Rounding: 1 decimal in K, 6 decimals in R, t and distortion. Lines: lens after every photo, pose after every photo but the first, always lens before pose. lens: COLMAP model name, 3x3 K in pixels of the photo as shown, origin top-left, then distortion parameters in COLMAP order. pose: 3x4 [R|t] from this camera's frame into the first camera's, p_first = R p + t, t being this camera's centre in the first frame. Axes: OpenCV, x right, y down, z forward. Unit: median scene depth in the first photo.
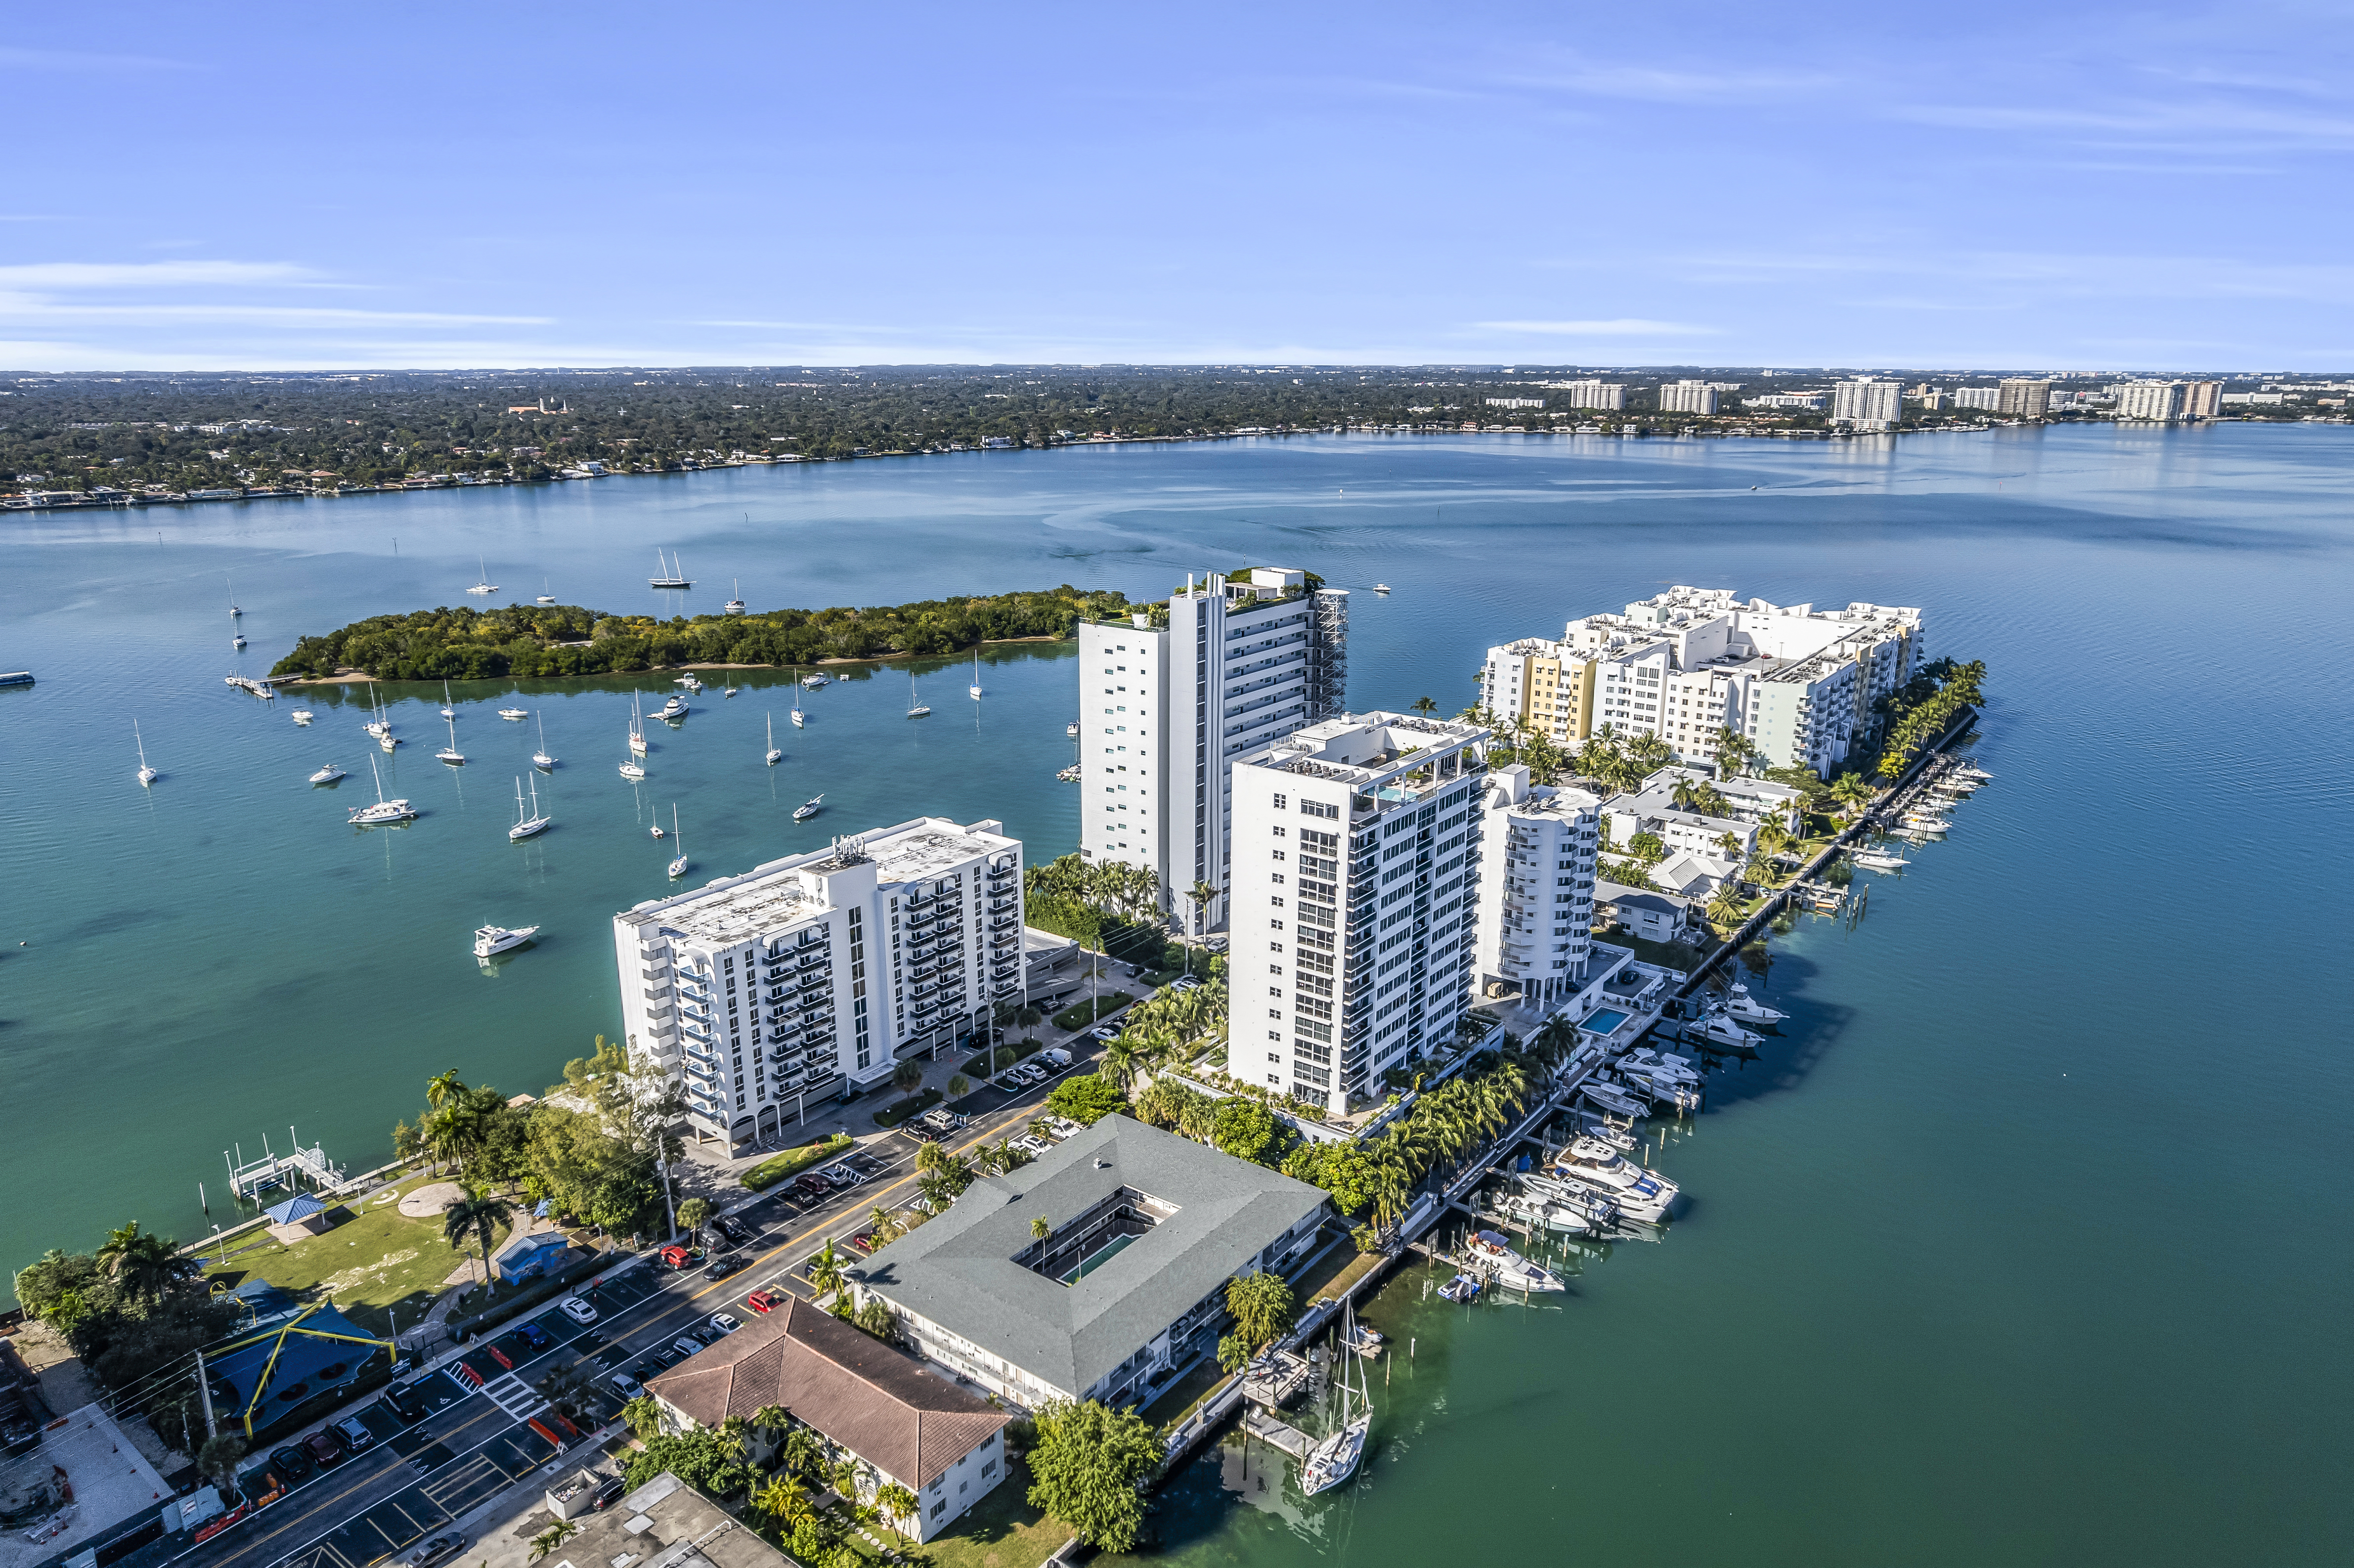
lens RADIAL K [[1516.6, 0, 1177.0], [0, 1516.6, 784.0], [0, 0, 1]] dist [-0.069129, 0.064085]
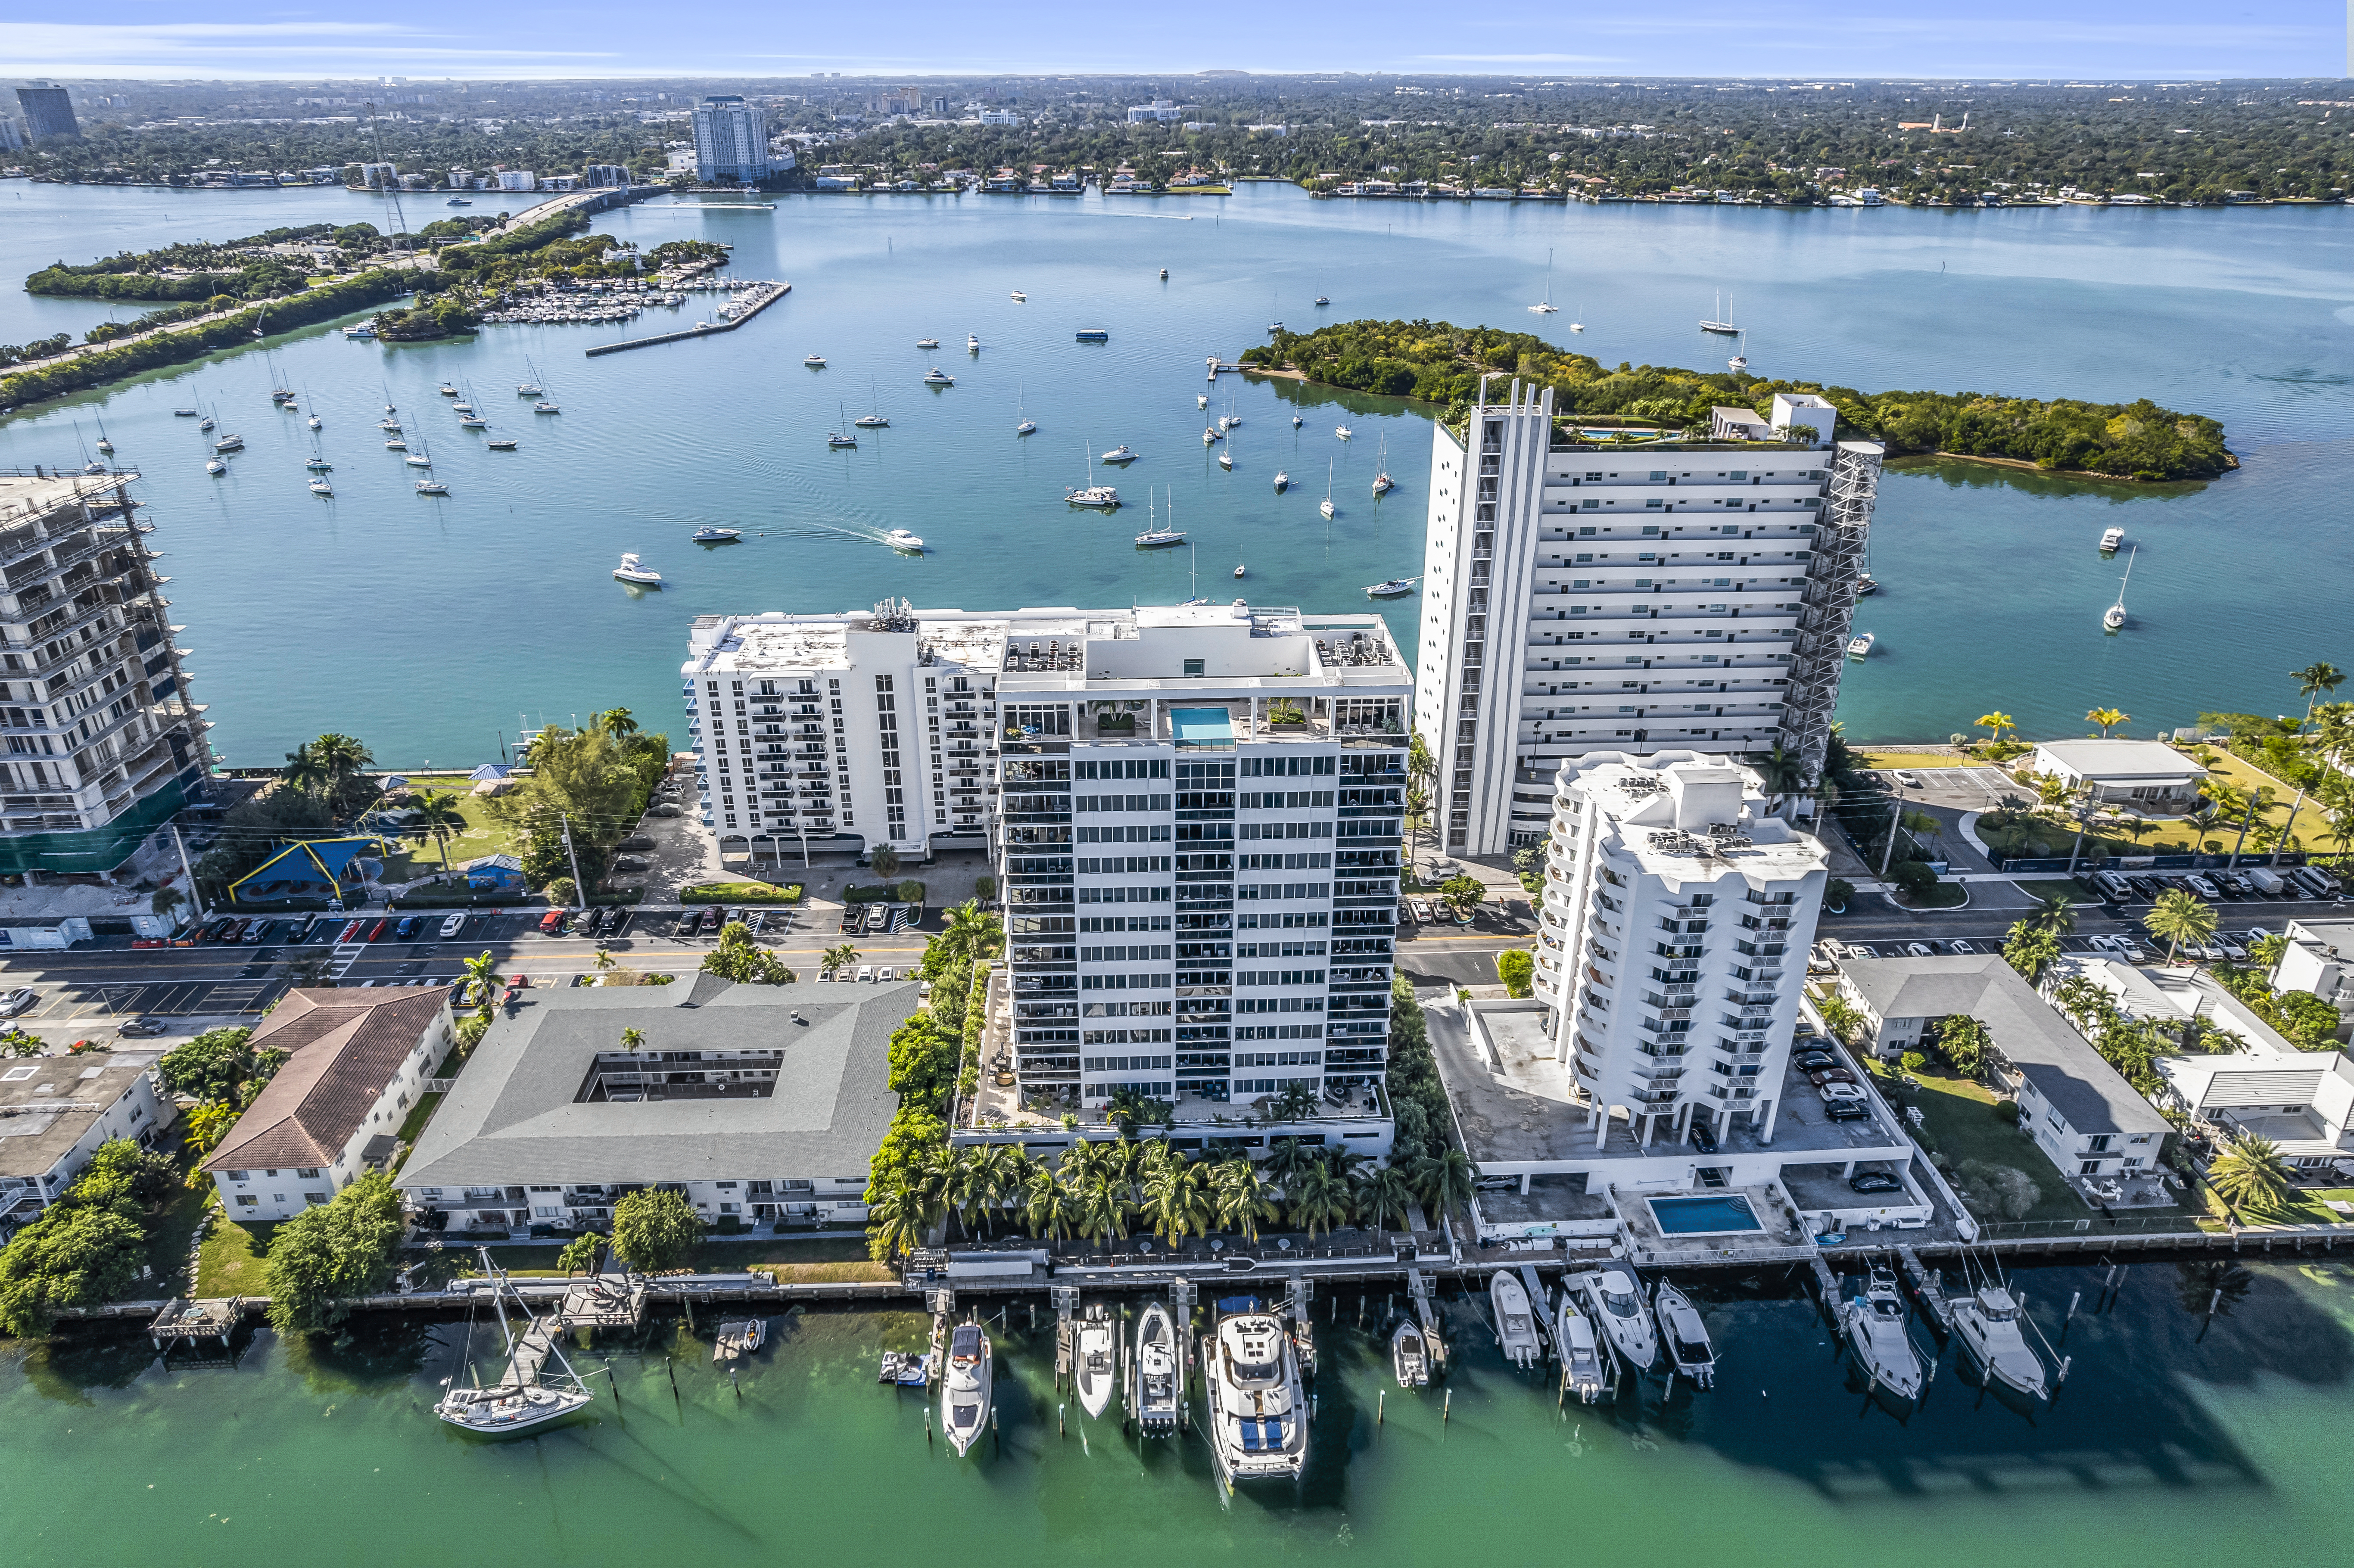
lens RADIAL K [[1516.6, 0, 1177.0], [0, 1516.6, 784.0], [0, 0, 1]] dist [-0.069129, 0.064085]
pose [[0.642109, 0.332009, -0.690990, 0.320810], [-0.209376, 0.943035, 0.258547, -0.075374], [0.737467, -0.021339, 0.675046, 0.274923]]
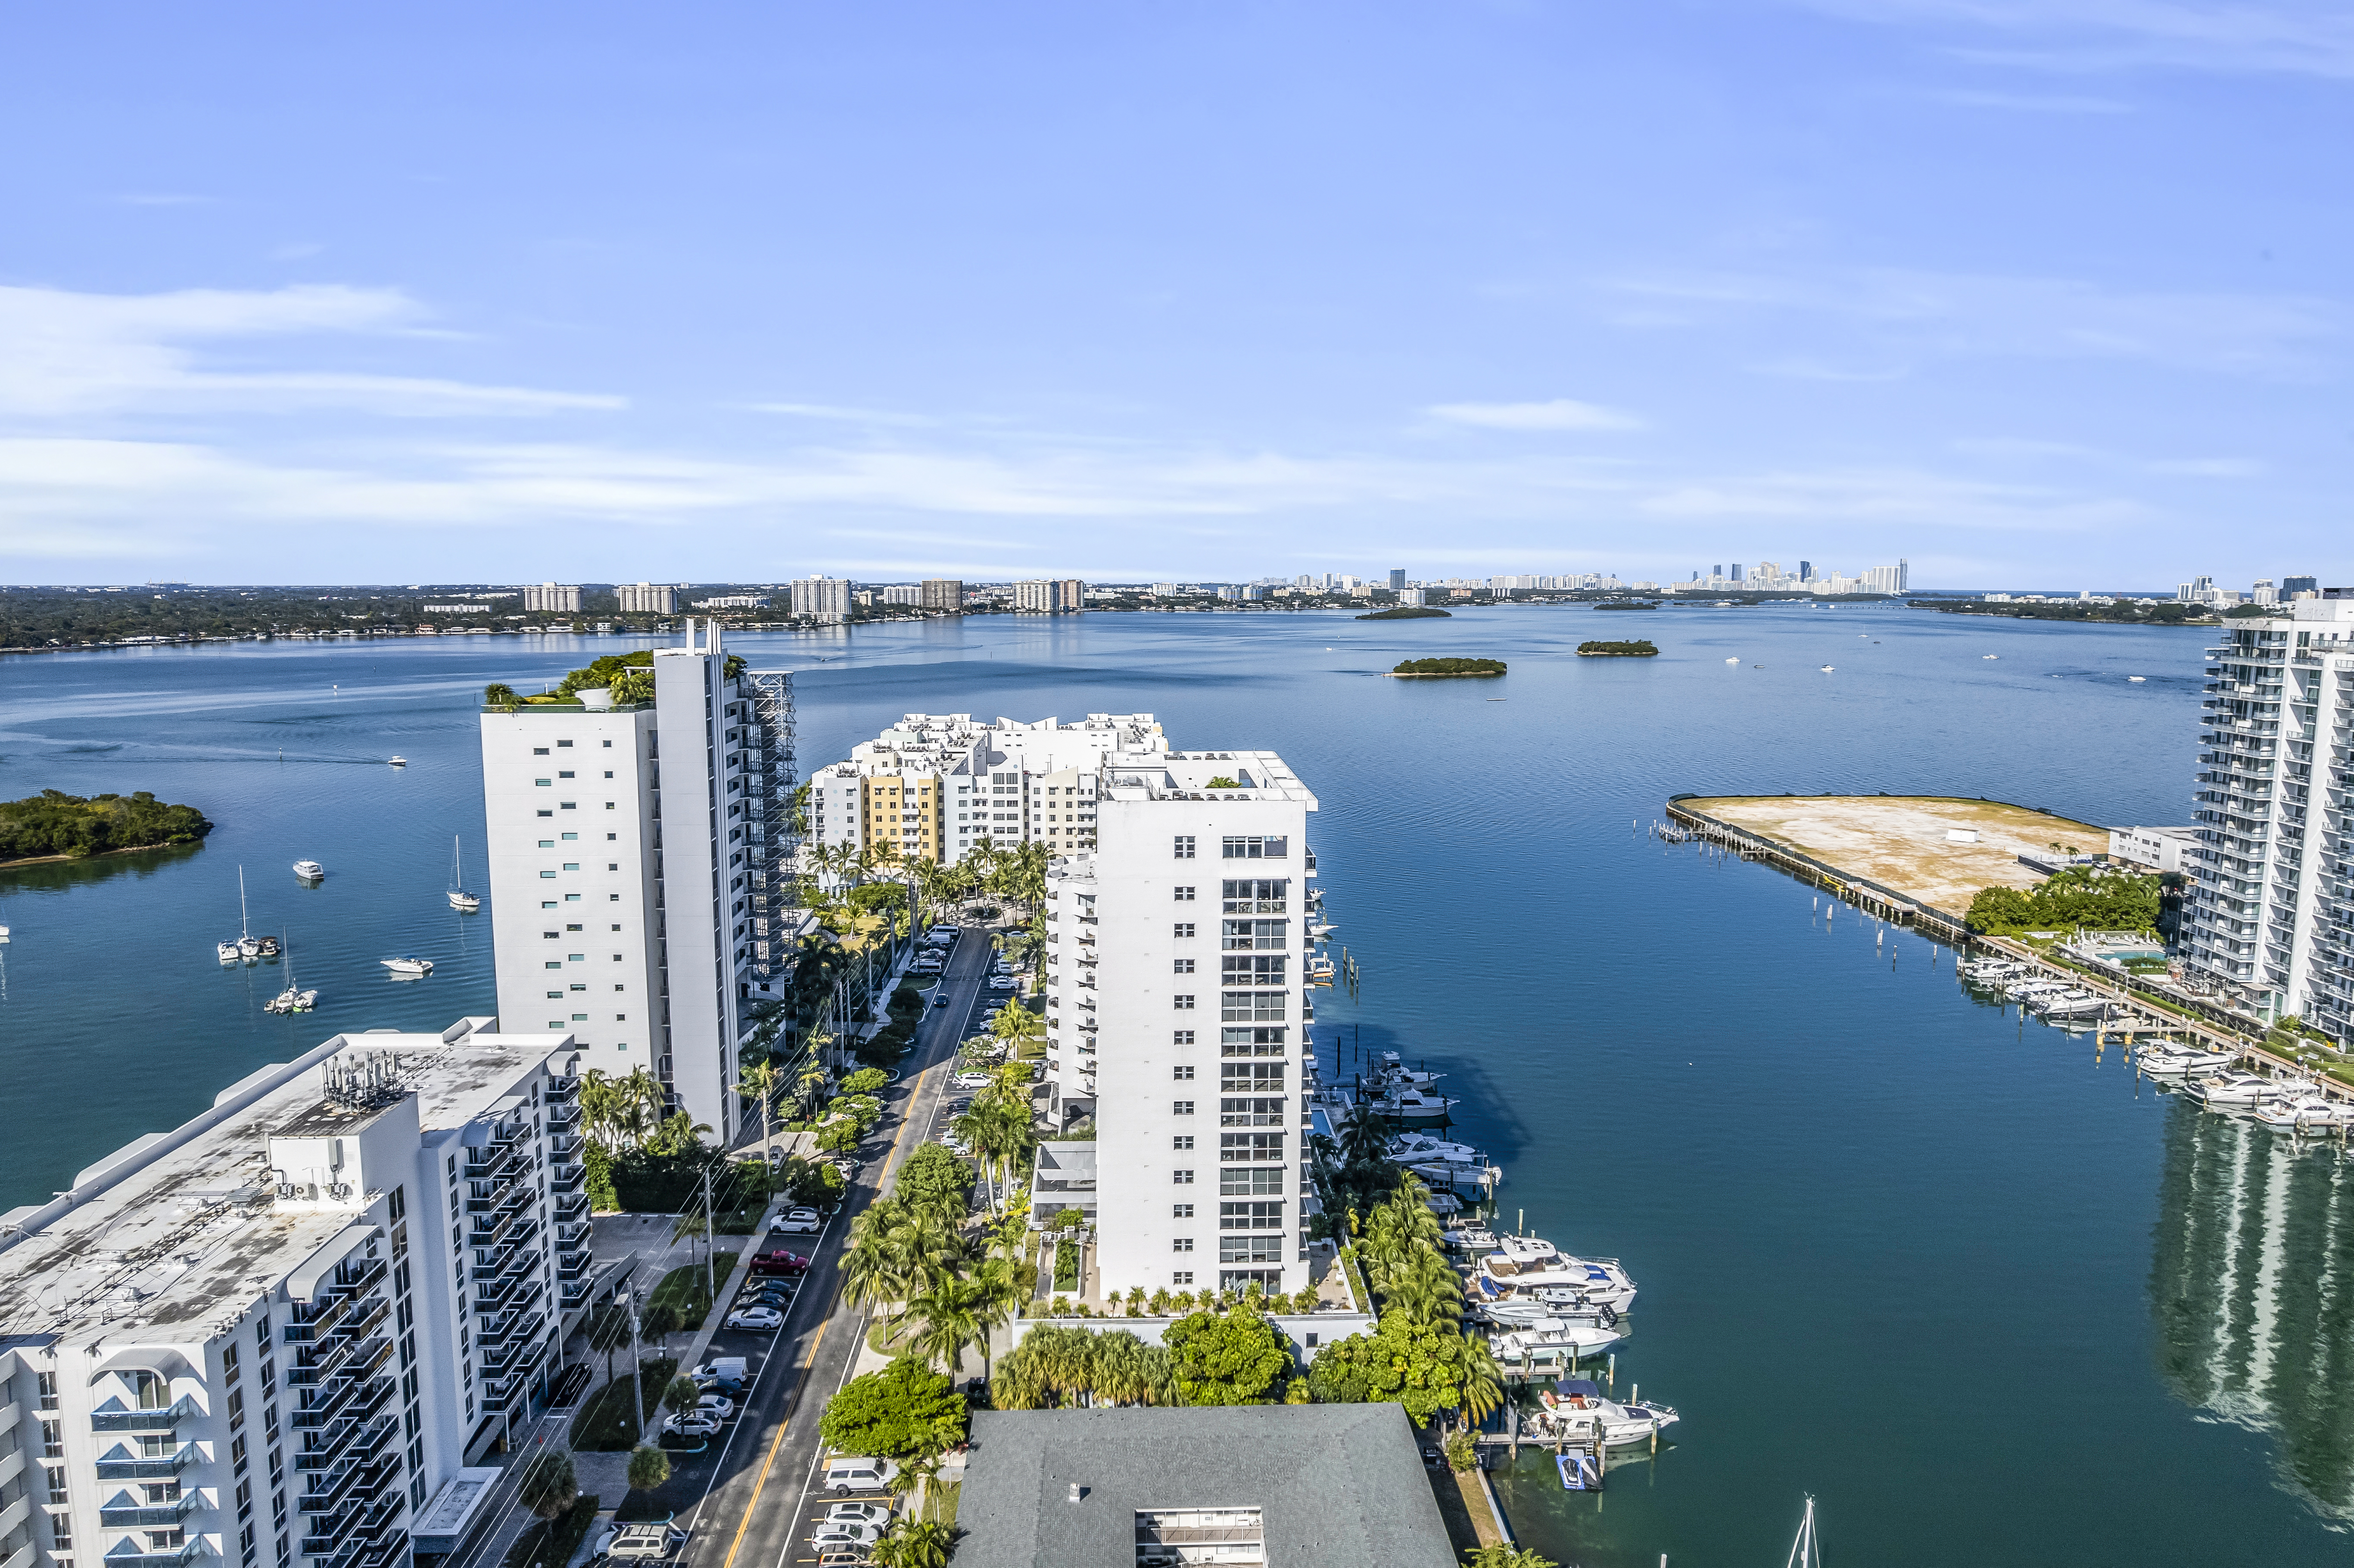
lens RADIAL K [[1516.6, 0, 1177.0], [0, 1516.6, 784.0], [0, 0, 1]] dist [-0.069129, 0.064085]
pose [[0.774120, -0.083890, 0.627456, -0.174756], [0.170328, 0.982230, -0.078819, 0.017950], [-0.609694, 0.167888, 0.774653, 0.237851]]
